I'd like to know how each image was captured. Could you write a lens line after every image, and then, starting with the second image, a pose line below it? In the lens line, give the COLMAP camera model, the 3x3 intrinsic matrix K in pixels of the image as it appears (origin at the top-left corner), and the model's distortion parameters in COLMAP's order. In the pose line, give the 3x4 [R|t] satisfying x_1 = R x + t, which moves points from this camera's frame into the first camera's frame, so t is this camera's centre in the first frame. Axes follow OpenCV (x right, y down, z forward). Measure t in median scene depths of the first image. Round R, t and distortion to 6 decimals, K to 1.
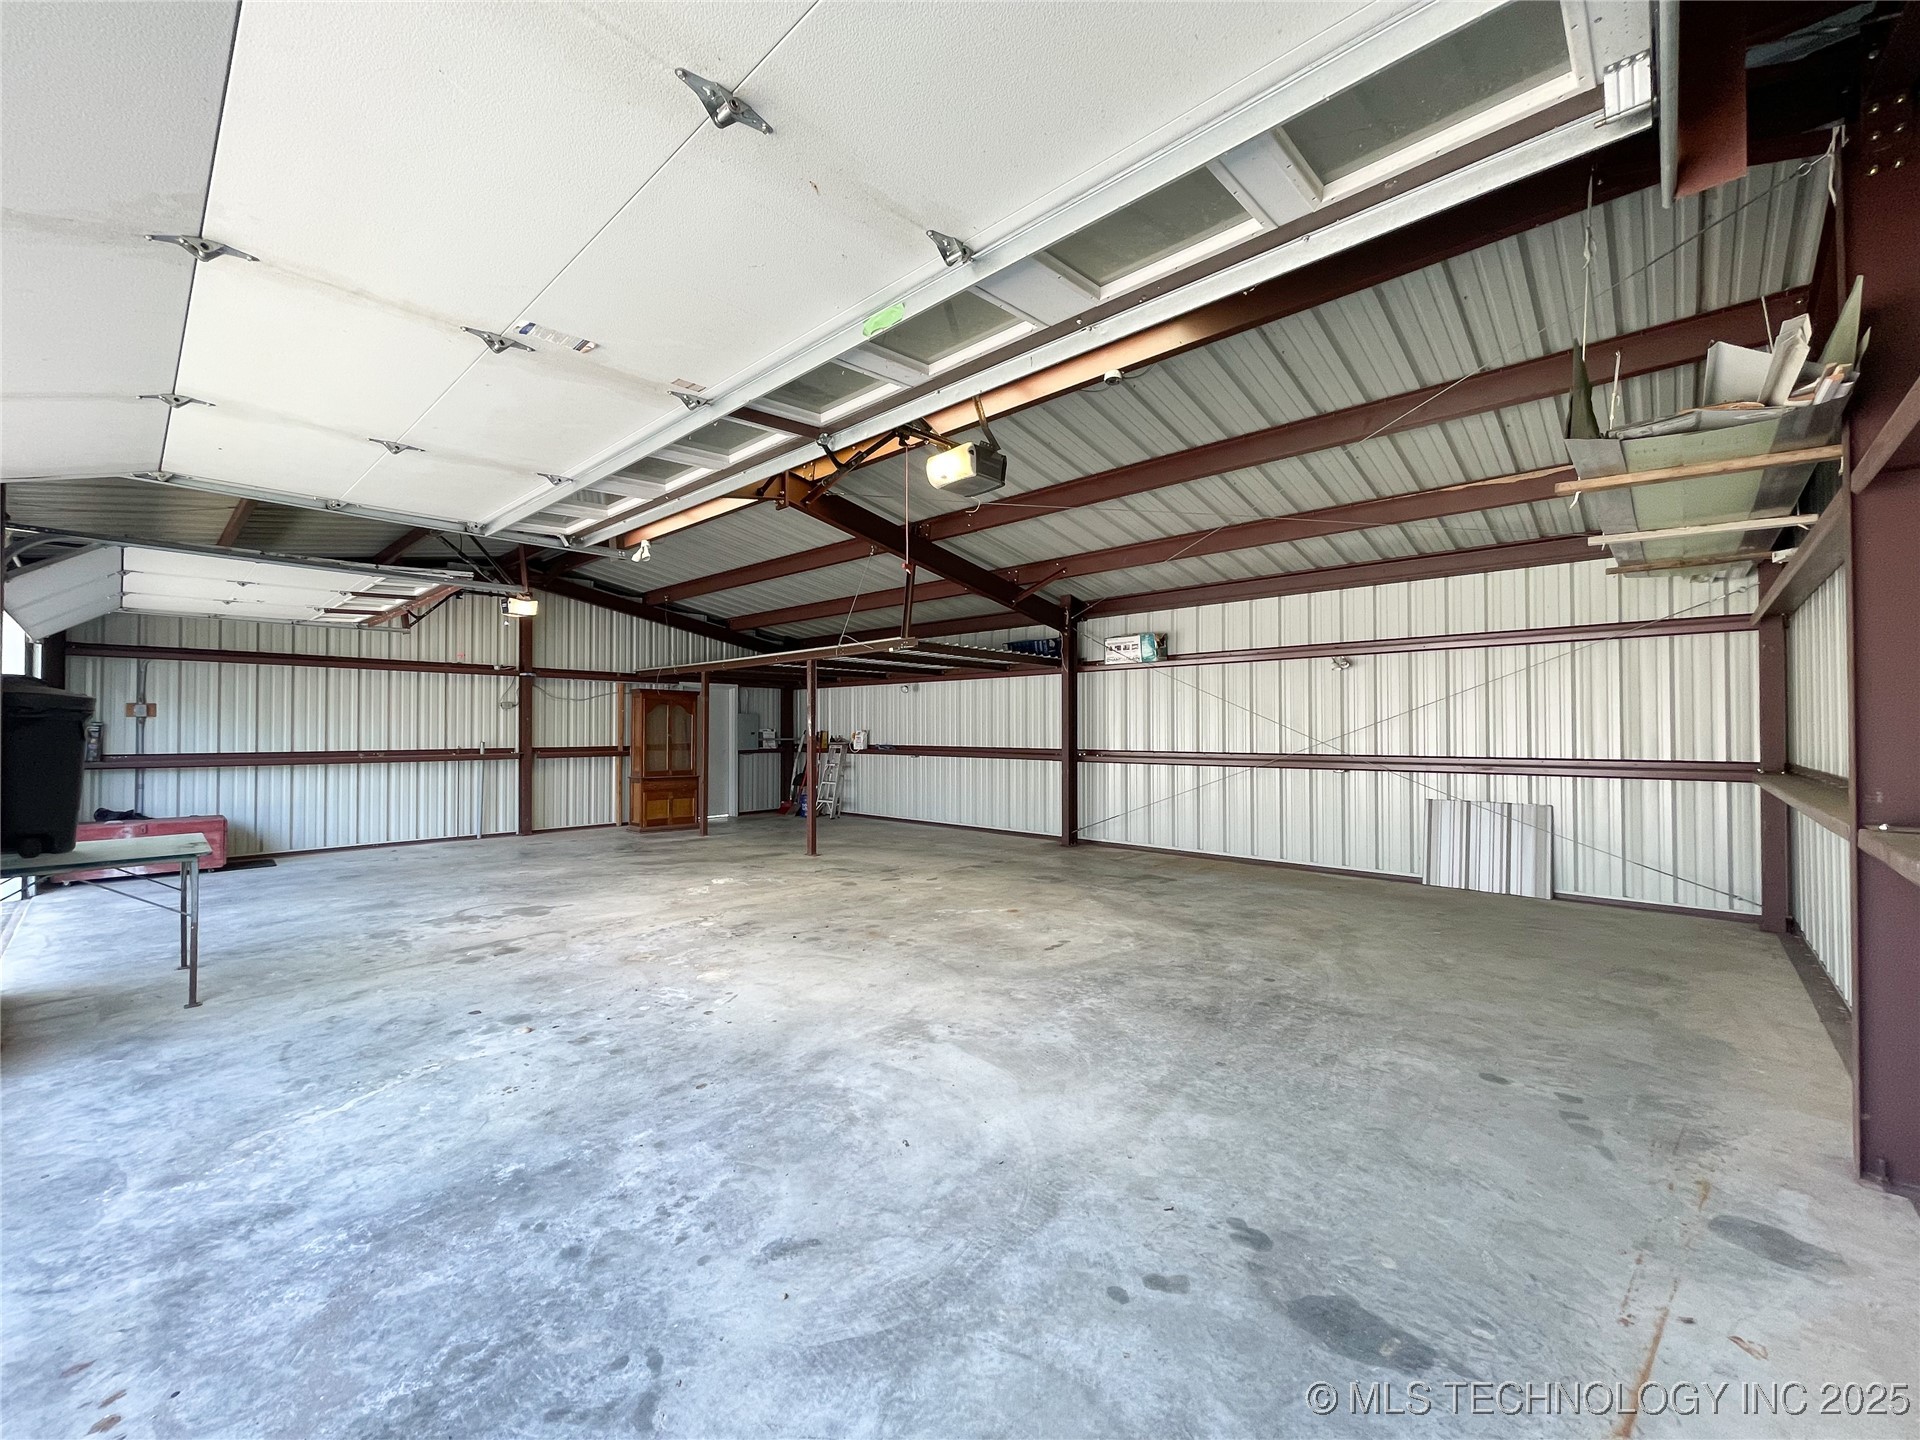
lens RADIAL K [[770.5, 0, 959.7], [0, 770.5, 724.7], [0, 0, 1]] dist [-0.000930, -0.000097]
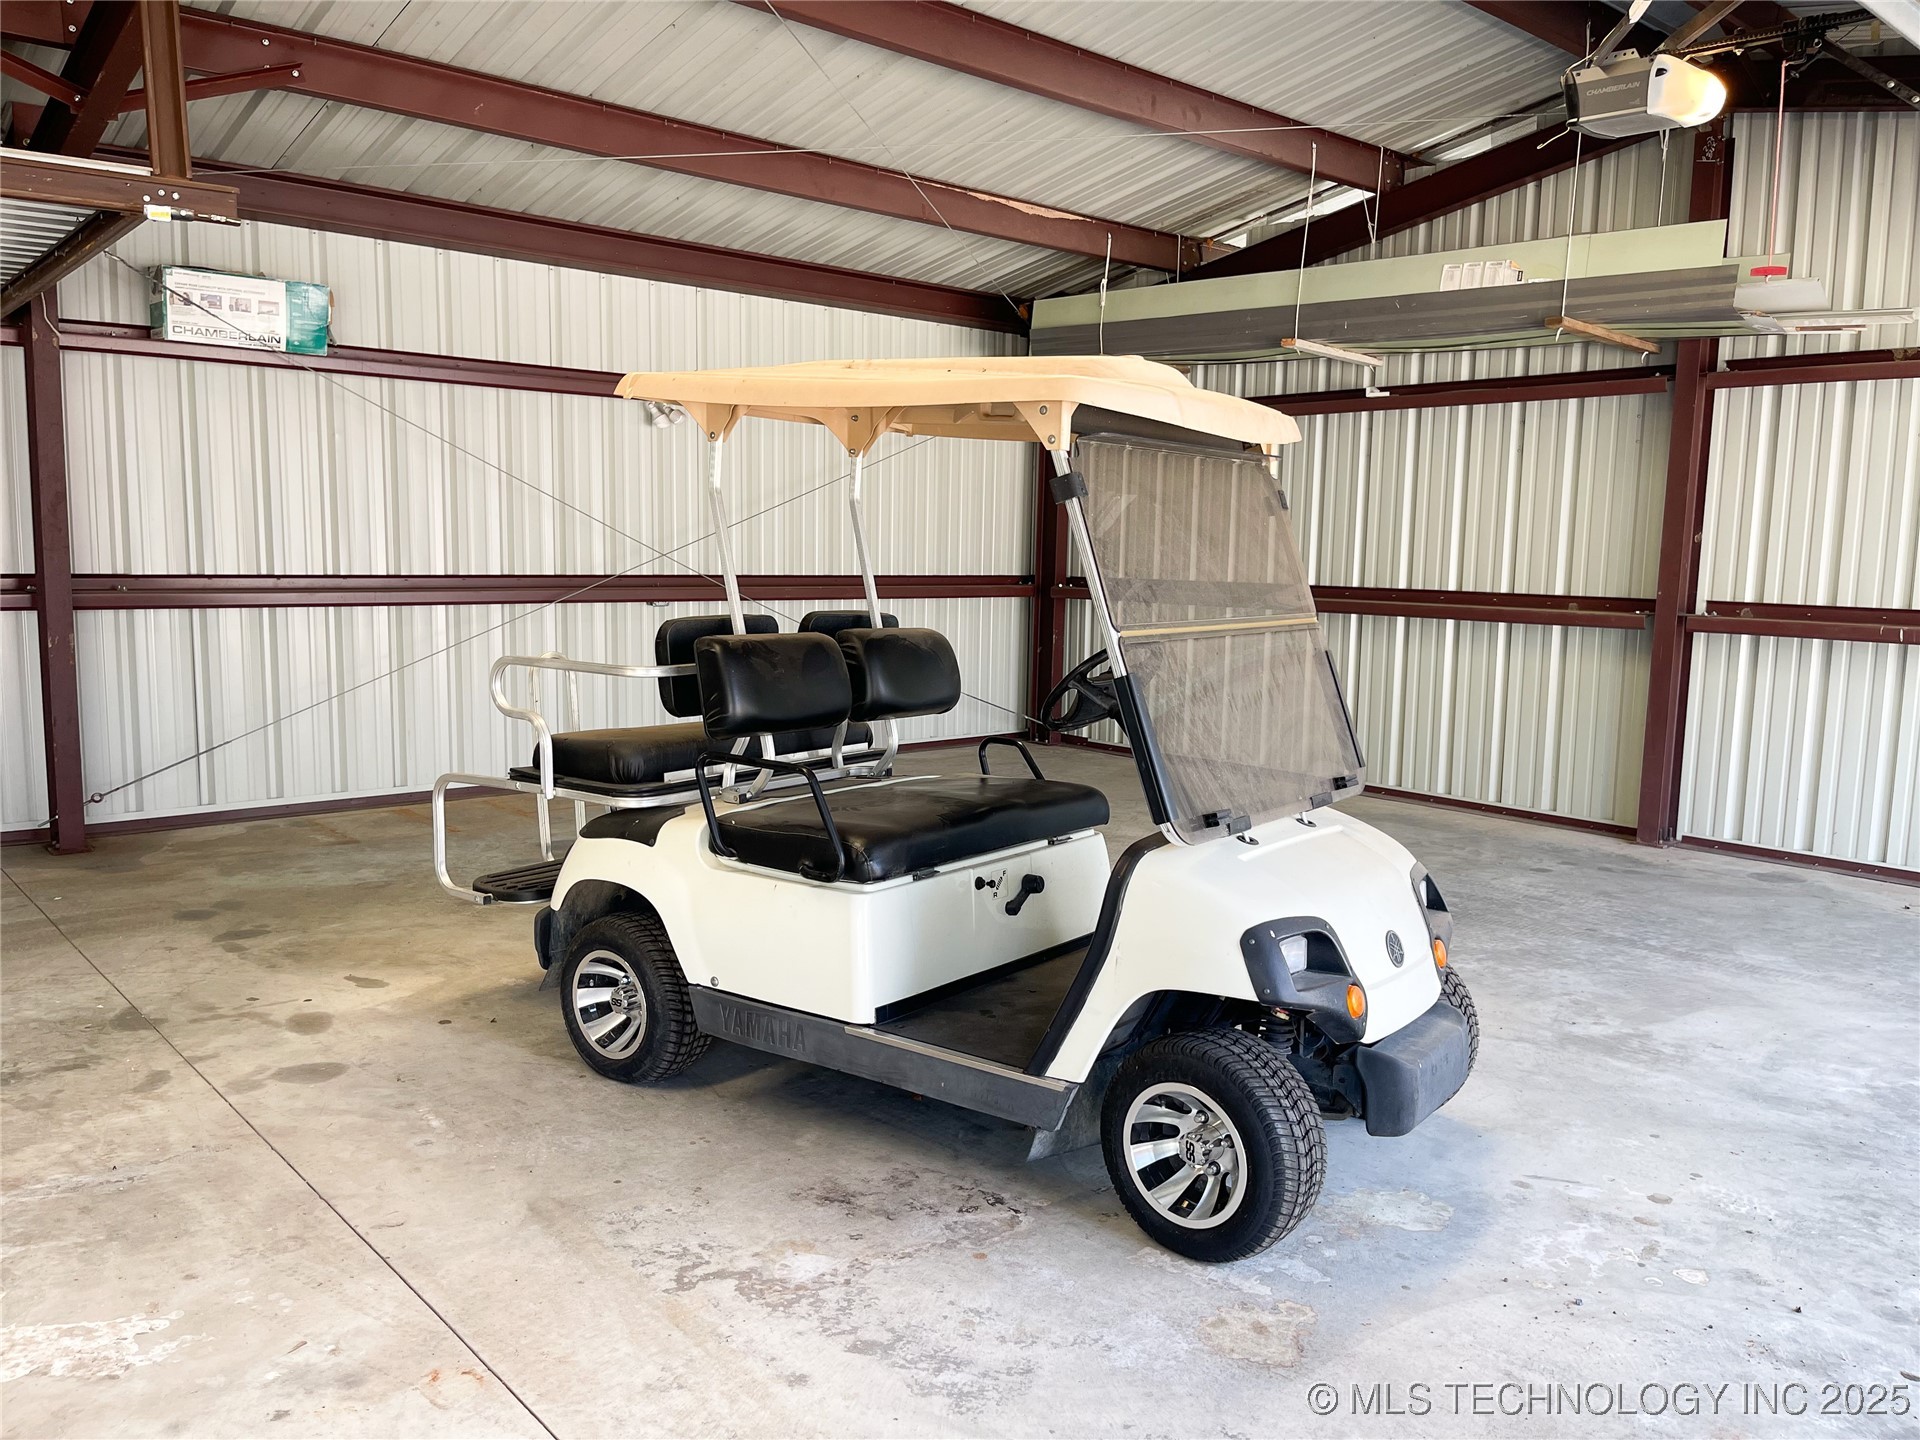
lens RADIAL K [[1454.0, 0, 960.6], [0, 1454.0, 716.2], [0, 0, 1]] dist [0.021158, -0.010978]
pose [[0.114142, -0.118192, 0.986409, -1.204969], [-0.025499, 0.992222, 0.121839, 0.012395], [-0.993137, -0.039059, 0.110240, 1.367432]]
